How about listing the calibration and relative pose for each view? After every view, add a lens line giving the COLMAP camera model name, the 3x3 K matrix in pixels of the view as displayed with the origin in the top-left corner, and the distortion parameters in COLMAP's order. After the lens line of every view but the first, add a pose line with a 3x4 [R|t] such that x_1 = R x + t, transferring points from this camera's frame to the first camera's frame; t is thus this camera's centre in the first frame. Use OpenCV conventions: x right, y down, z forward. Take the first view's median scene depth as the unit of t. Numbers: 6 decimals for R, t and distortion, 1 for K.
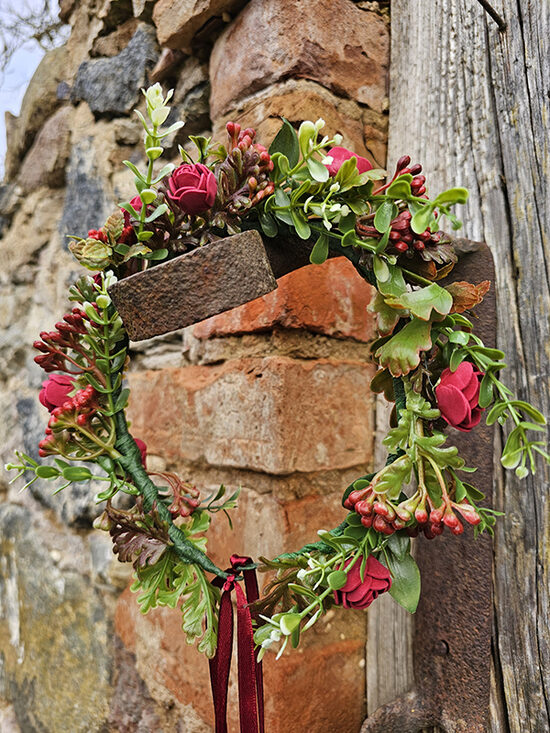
lens RADIAL K [[513.3, 0, 276.4], [0, 513.3, 365.6], [0, 0, 1]] dist [-0.004910, -0.002217]
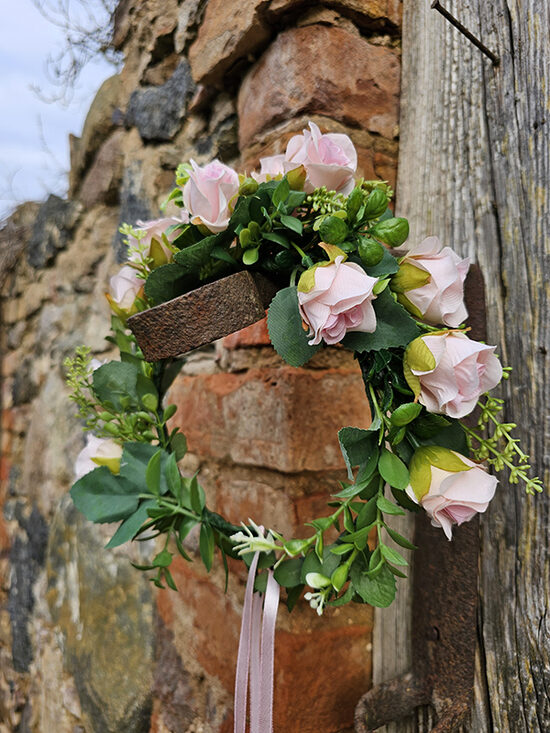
lens RADIAL K [[513.3, 0, 281.3], [0, 513.3, 362.9], [0, 0, 1]] dist [-0.004910, -0.002217]
pose [[0.994670, -0.000186, -0.103114, 0.089680], [0.000149, 1.000000, -0.000368, -0.024284], [0.103114, 0.000350, 0.994669, -0.103522]]
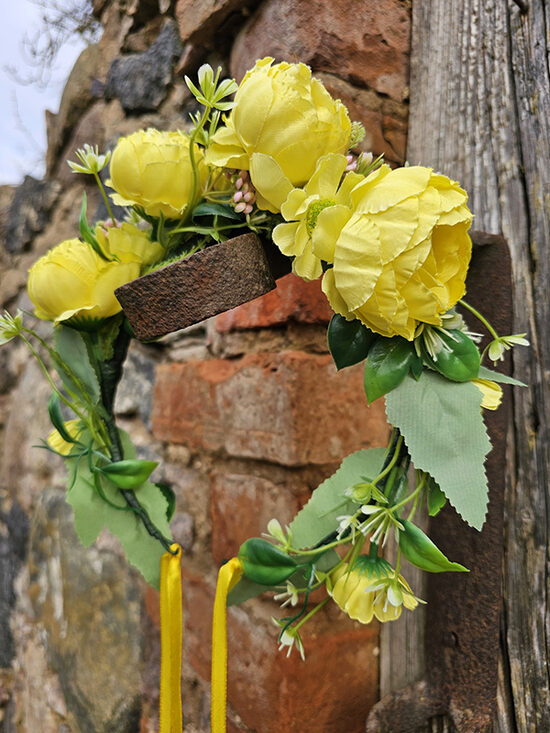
lens RADIAL K [[513.3, 0, 274.3], [0, 513.3, 370.1], [0, 0, 1]] dist [-0.004910, -0.002217]
pose [[0.996623, 0.001554, -0.082104, 0.045679], [0.001013, 0.999512, 0.031222, -0.010685], [0.082112, -0.031199, 0.996135, -0.016897]]
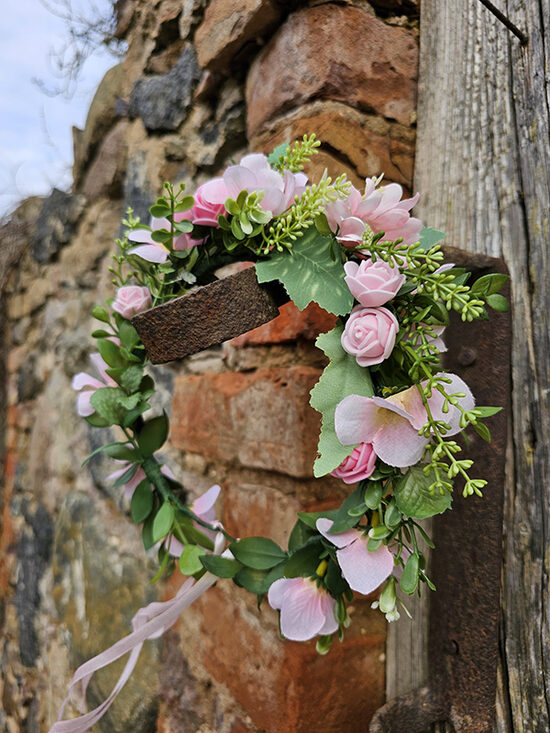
lens RADIAL K [[513.3, 0, 277.4], [0, 513.3, 369.1], [0, 0, 1]] dist [-0.004910, -0.002217]
pose [[0.992888, 0.004280, -0.118977, 0.072256], [-0.001839, 0.999786, 0.020618, -0.032332], [0.119039, -0.020253, 0.992683, -0.058475]]
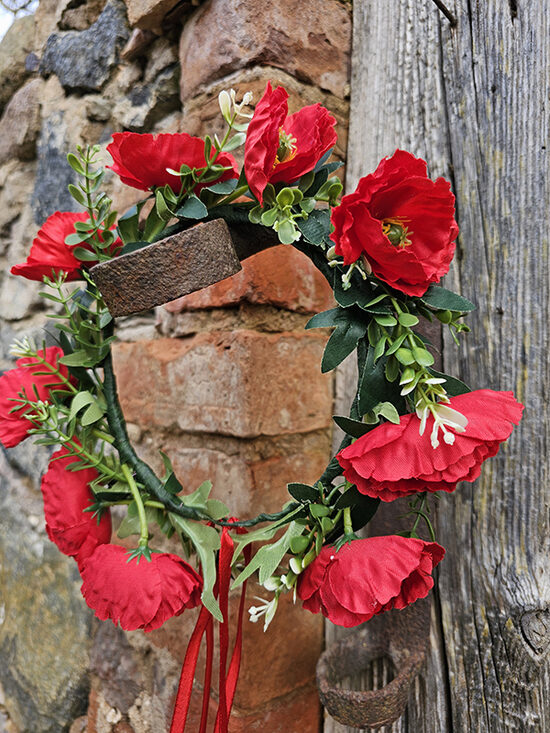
lens RADIAL K [[513.3, 0, 266.7], [0, 513.3, 359.1], [0, 0, 1]] dist [-0.004910, -0.002217]
pose [[0.999367, -0.001232, 0.035561, 0.009476], [-0.000274, 0.999105, 0.042294, -0.001621], [-0.035582, -0.042277, 0.998472, -0.077094]]
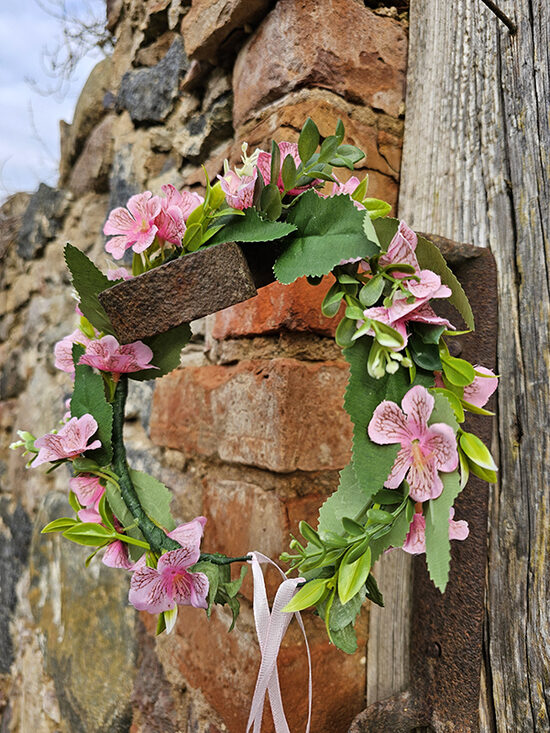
lens RADIAL K [[513.3, 0, 279.4], [0, 513.3, 365.2], [0, 0, 1]] dist [-0.004910, -0.002217]
pose [[0.995368, 0.017411, -0.094545, 0.083718], [-0.017142, 0.999846, 0.003658, -0.006873], [0.094594, -0.002021, 0.995514, -0.027255]]
